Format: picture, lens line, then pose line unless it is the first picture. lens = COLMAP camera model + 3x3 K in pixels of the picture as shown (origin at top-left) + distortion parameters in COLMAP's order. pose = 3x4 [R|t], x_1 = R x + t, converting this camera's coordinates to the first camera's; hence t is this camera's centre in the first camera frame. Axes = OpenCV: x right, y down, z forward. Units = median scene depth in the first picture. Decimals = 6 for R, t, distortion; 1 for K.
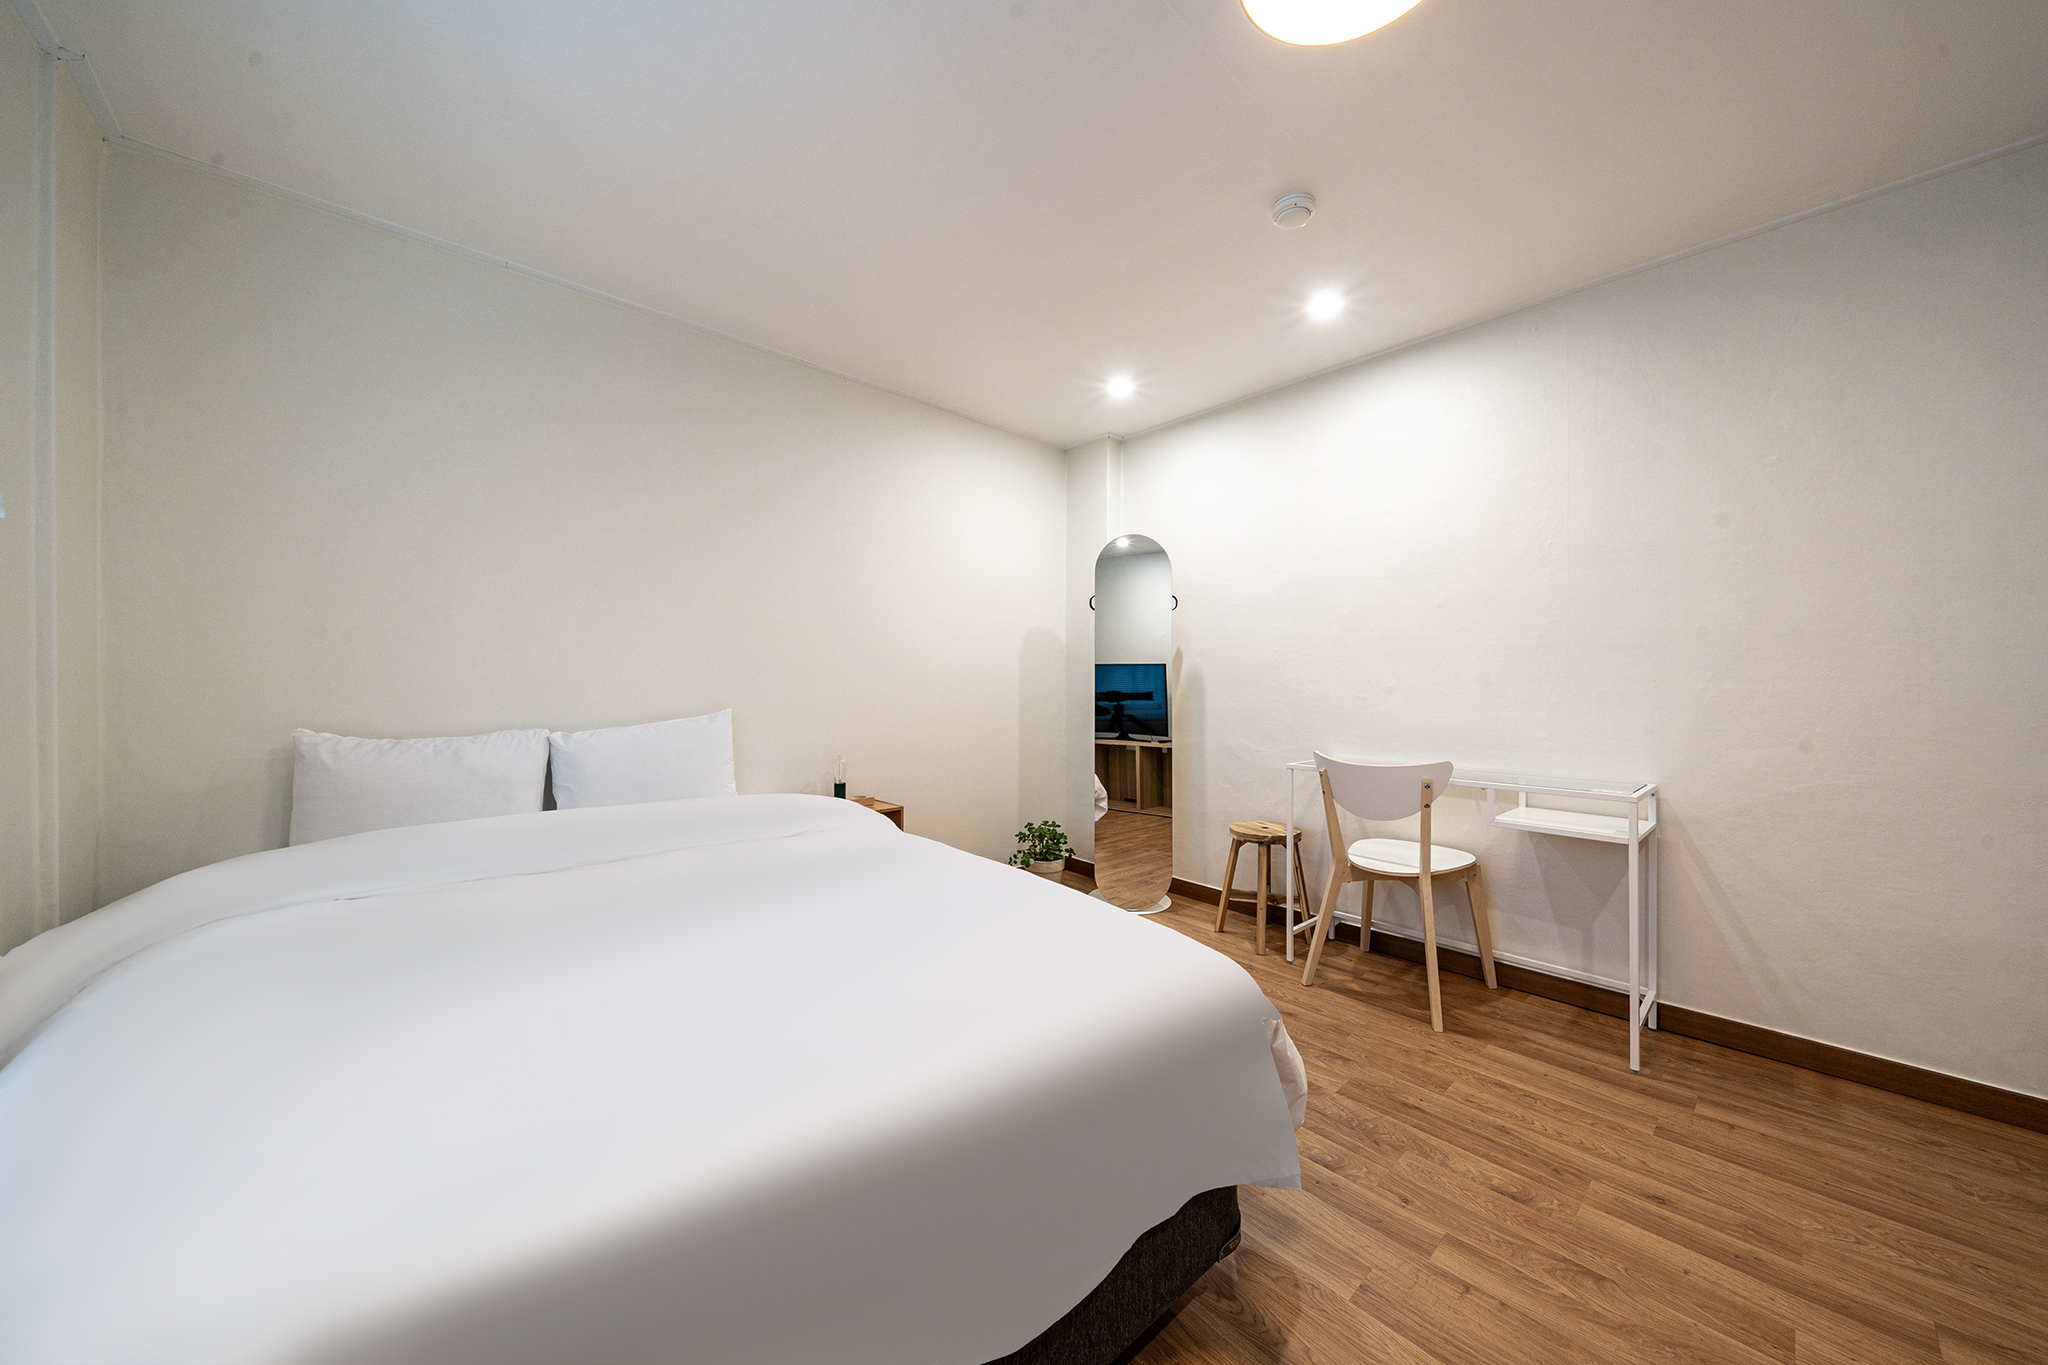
lens RADIAL K [[712.0, 0, 1041.6], [0, 712.0, 673.1], [0, 0, 1]] dist [-0.000704, -0.000048]
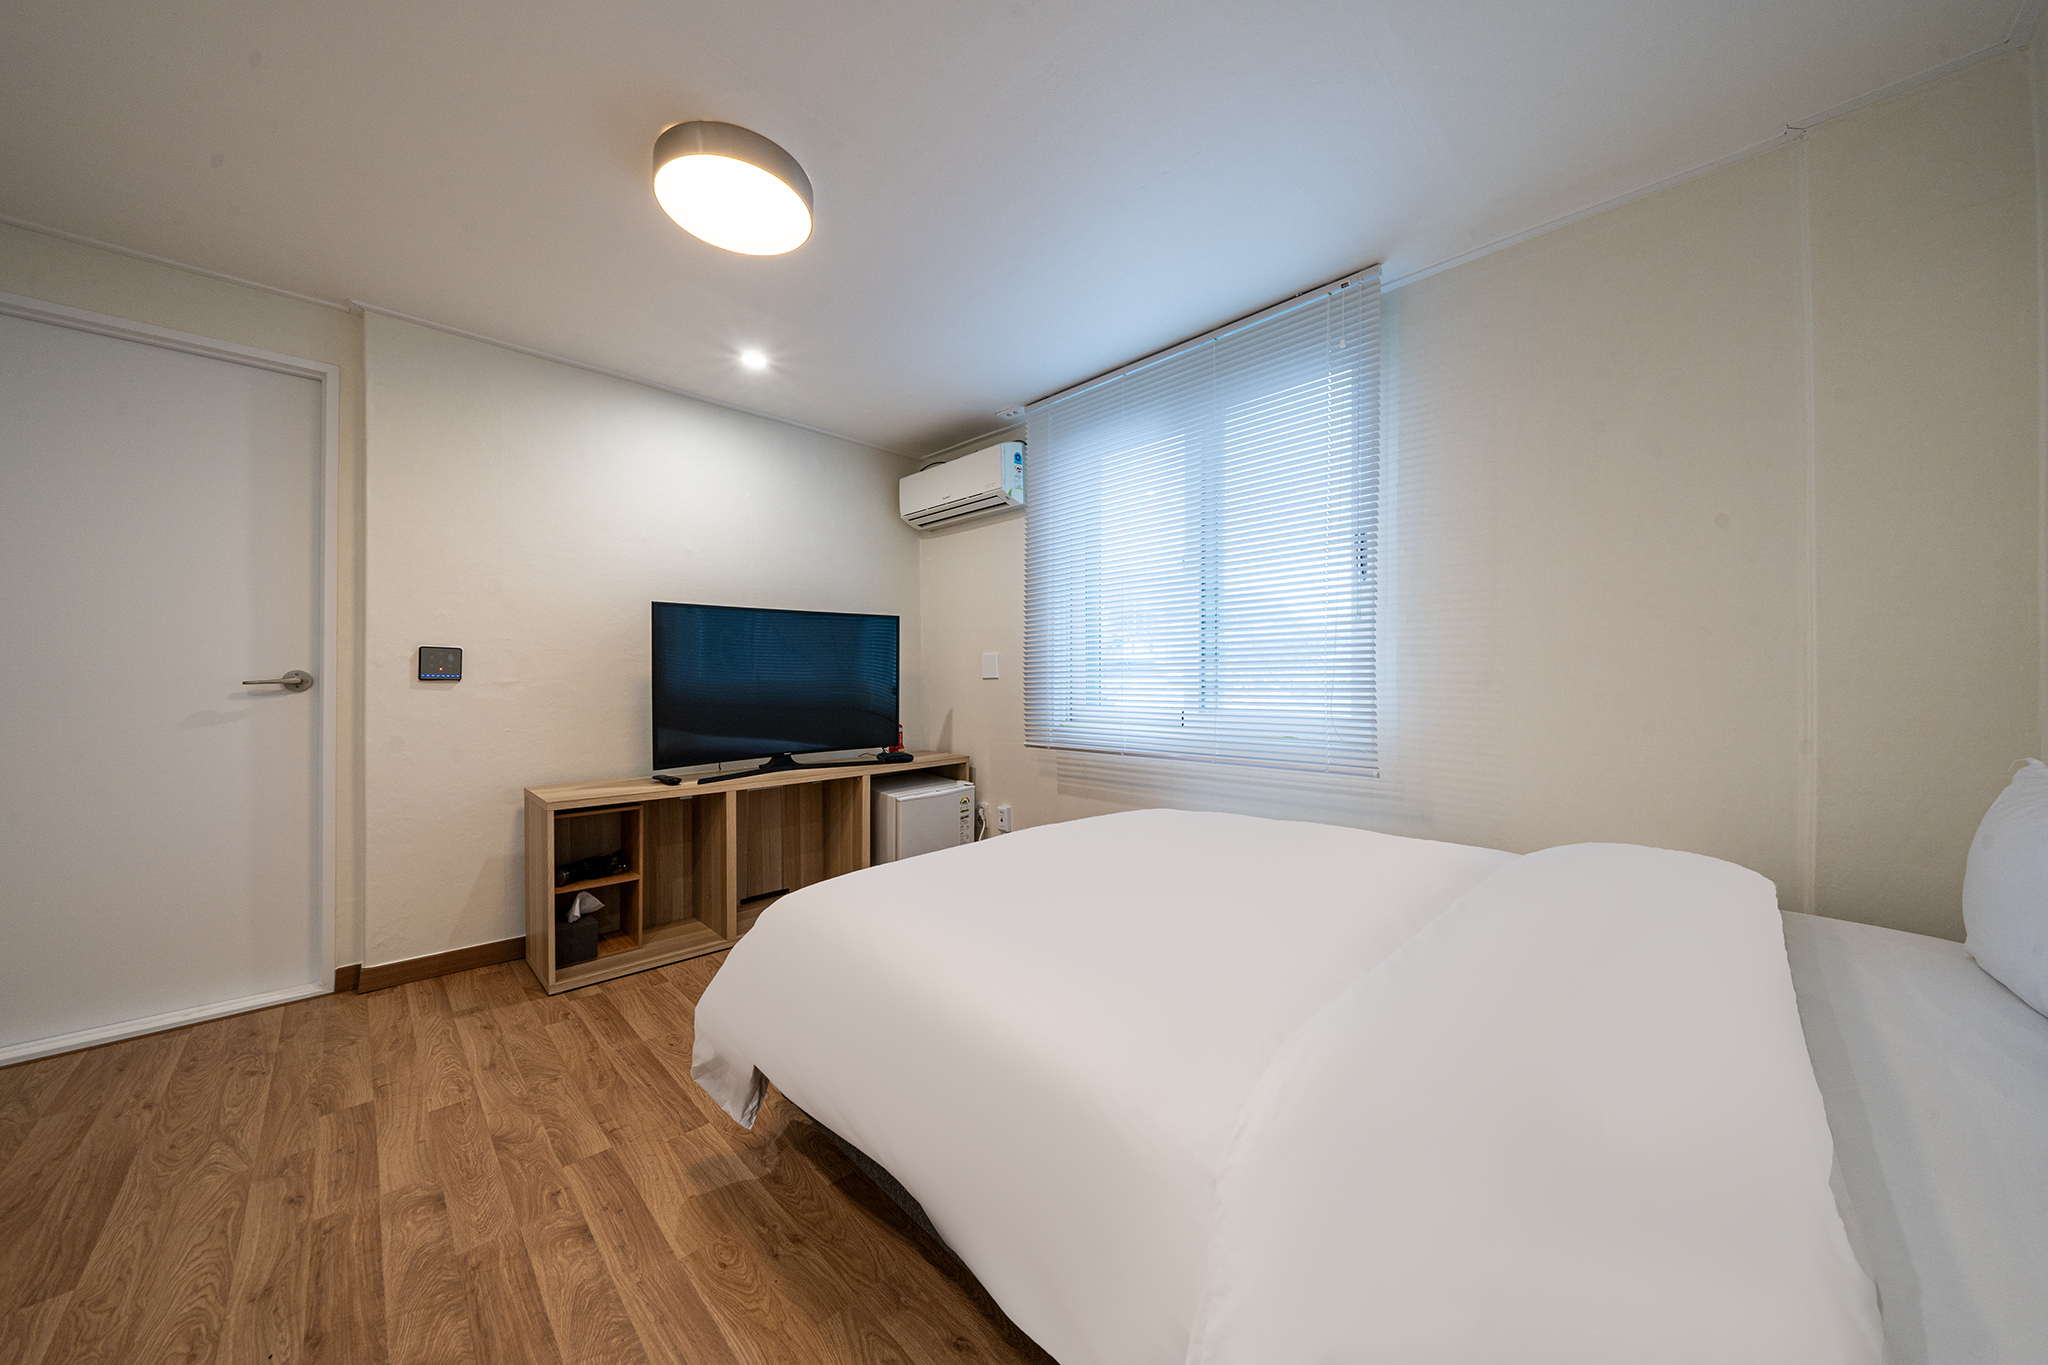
lens RADIAL K [[712.0, 0, 1041.6], [0, 712.0, 673.1], [0, 0, 1]] dist [-0.000704, -0.000048]
pose [[-0.999215, -0.007448, -0.038906, -0.125755], [-0.006838, 0.999852, -0.015790, 0.006784], [0.039018, -0.015512, -0.999118, 1.866783]]
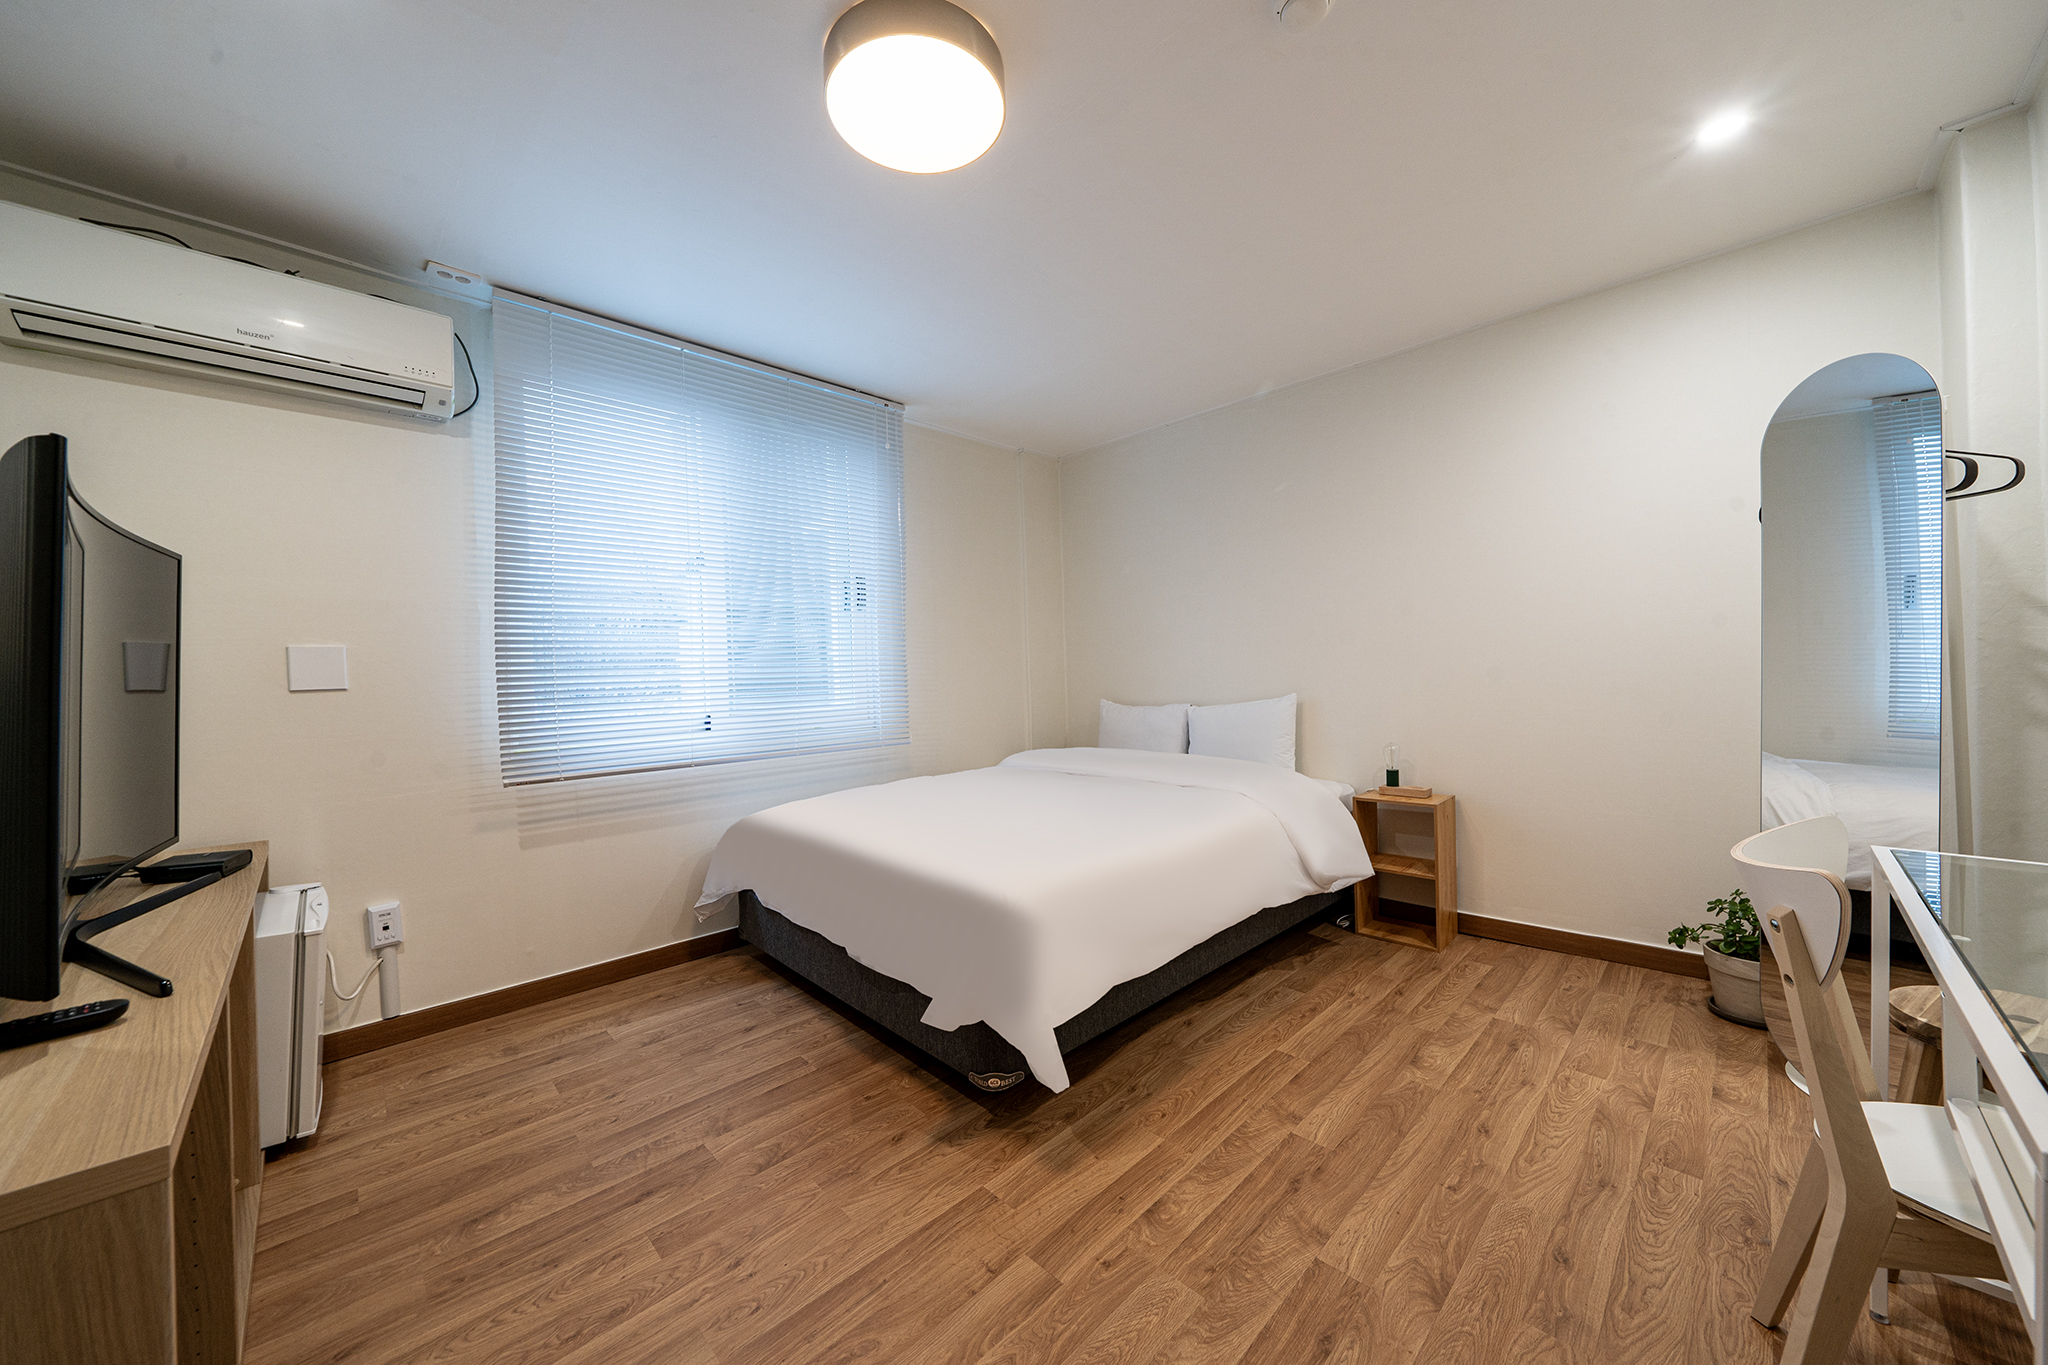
lens RADIAL K [[712.0, 0, 1041.6], [0, 712.0, 673.1], [0, 0, 1]] dist [-0.000704, -0.000048]
pose [[0.042579, -0.009179, -0.999051, 1.270086], [0.036065, 0.999320, -0.007645, 0.009790], [0.998442, -0.035705, 0.042882, 0.823589]]
